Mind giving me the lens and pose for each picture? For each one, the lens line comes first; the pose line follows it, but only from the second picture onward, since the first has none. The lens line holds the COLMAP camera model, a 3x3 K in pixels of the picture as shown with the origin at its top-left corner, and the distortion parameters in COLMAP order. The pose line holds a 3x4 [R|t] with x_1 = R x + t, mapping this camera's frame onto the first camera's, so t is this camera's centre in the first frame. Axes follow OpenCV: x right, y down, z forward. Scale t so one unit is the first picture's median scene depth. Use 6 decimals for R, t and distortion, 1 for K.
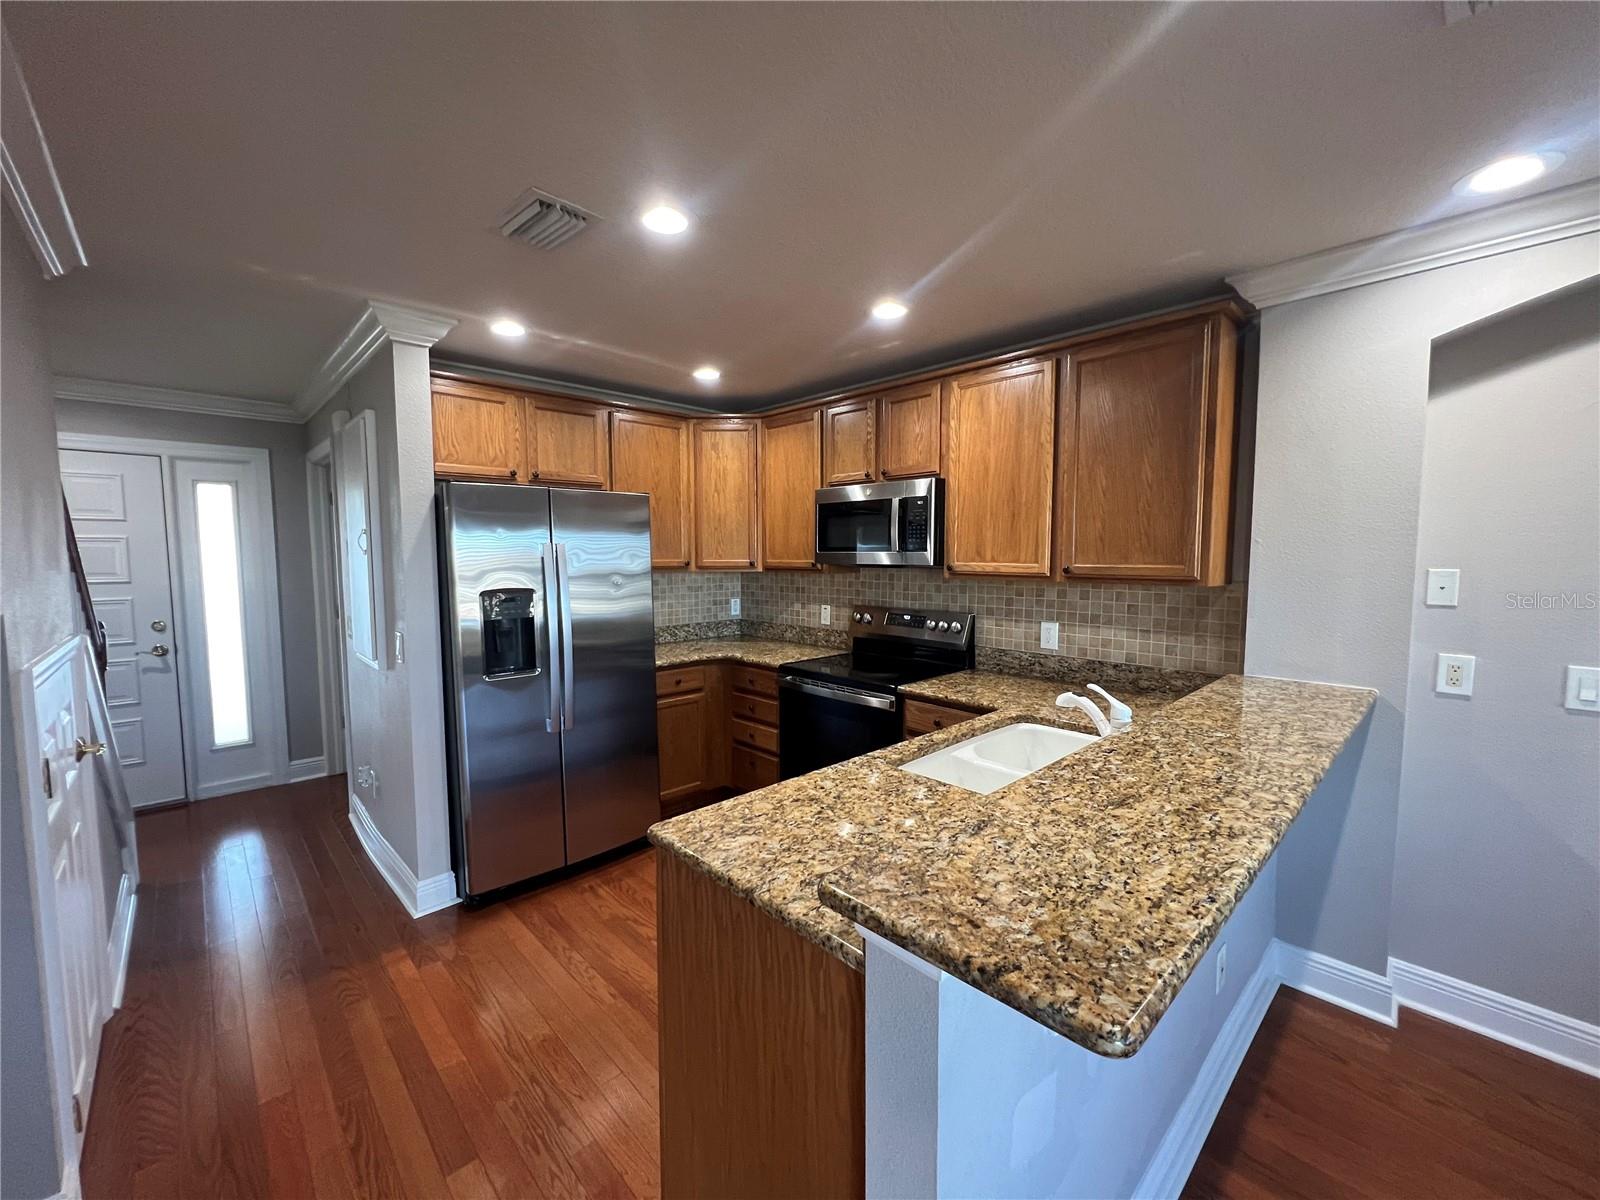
lens RADIAL K [[642.5, 0, 800.0], [0, 642.5, 600.0], [0, 0, 1]] dist [-0.008725, -0.000049]
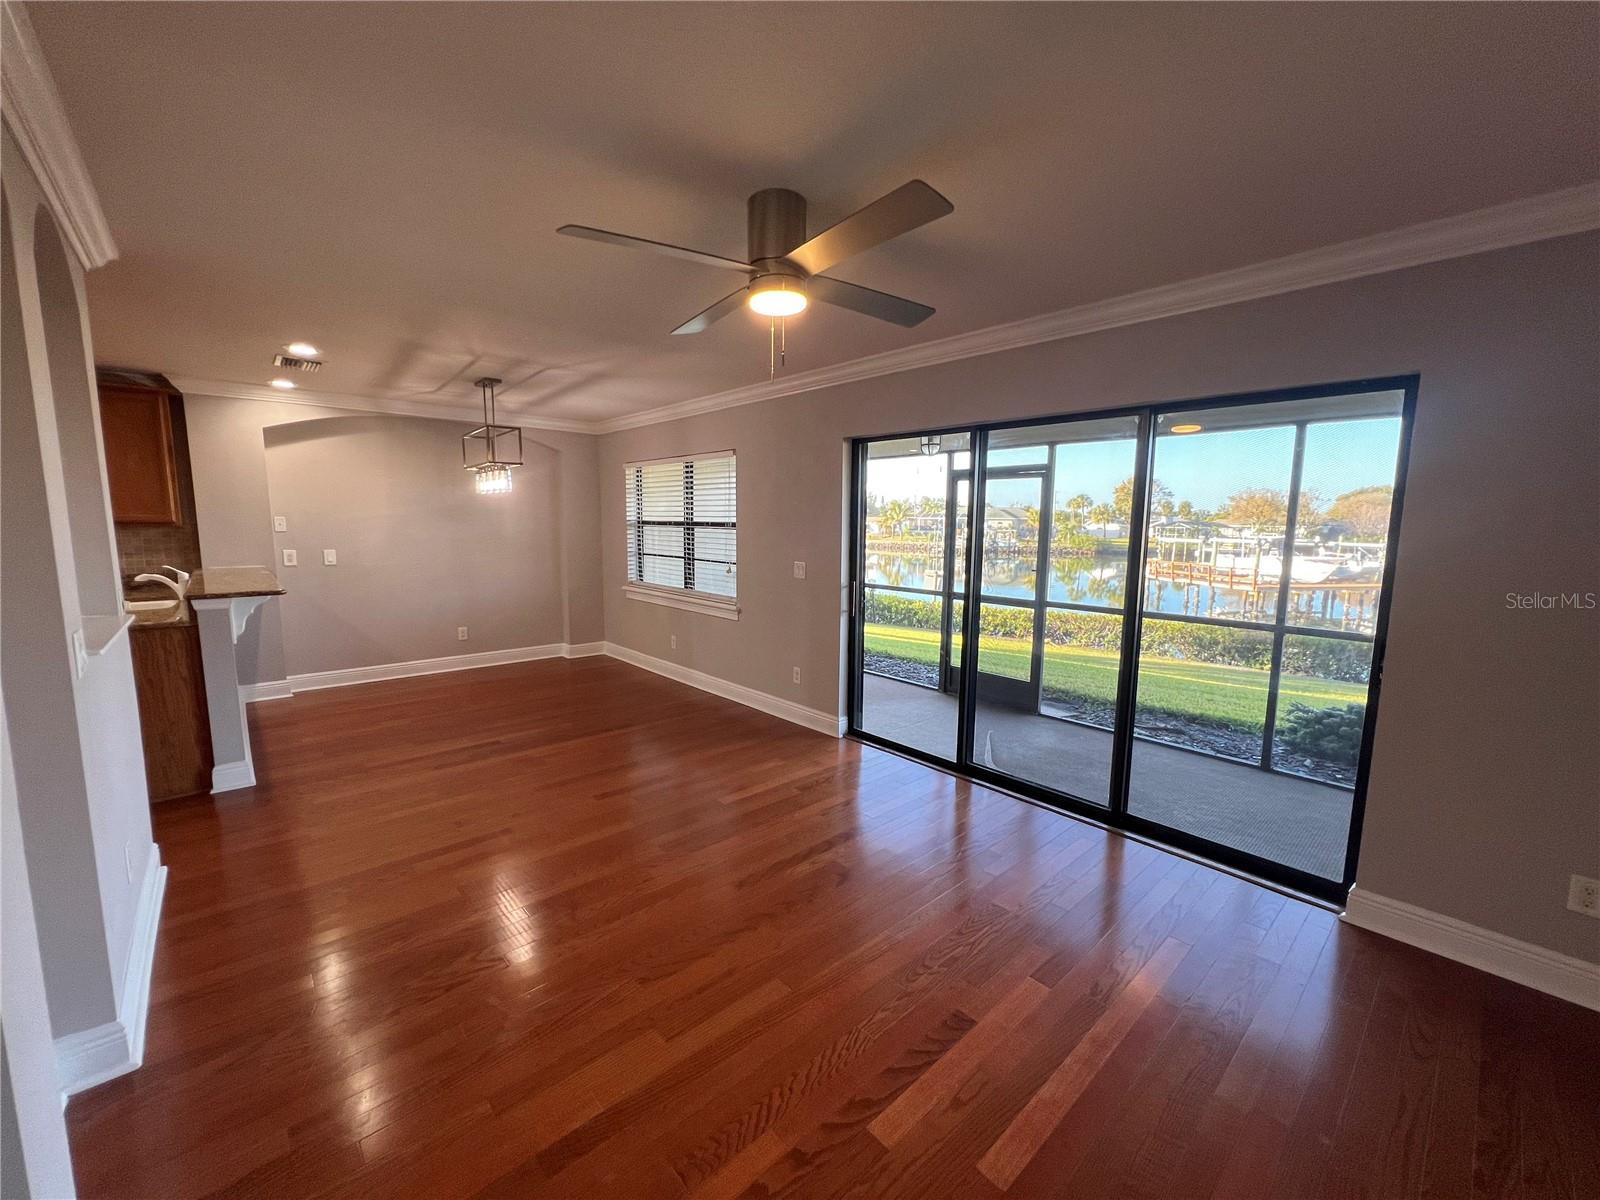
lens RADIAL K [[642.5, 0, 800.0], [0, 642.5, 600.0], [0, 0, 1]] dist [-0.008725, -0.000049]
pose [[0.025589, -0.123349, 0.992033, -1.561008], [0.067191, 0.990326, 0.121404, 0.110155], [-0.997412, 0.063549, 0.033629, -1.181881]]
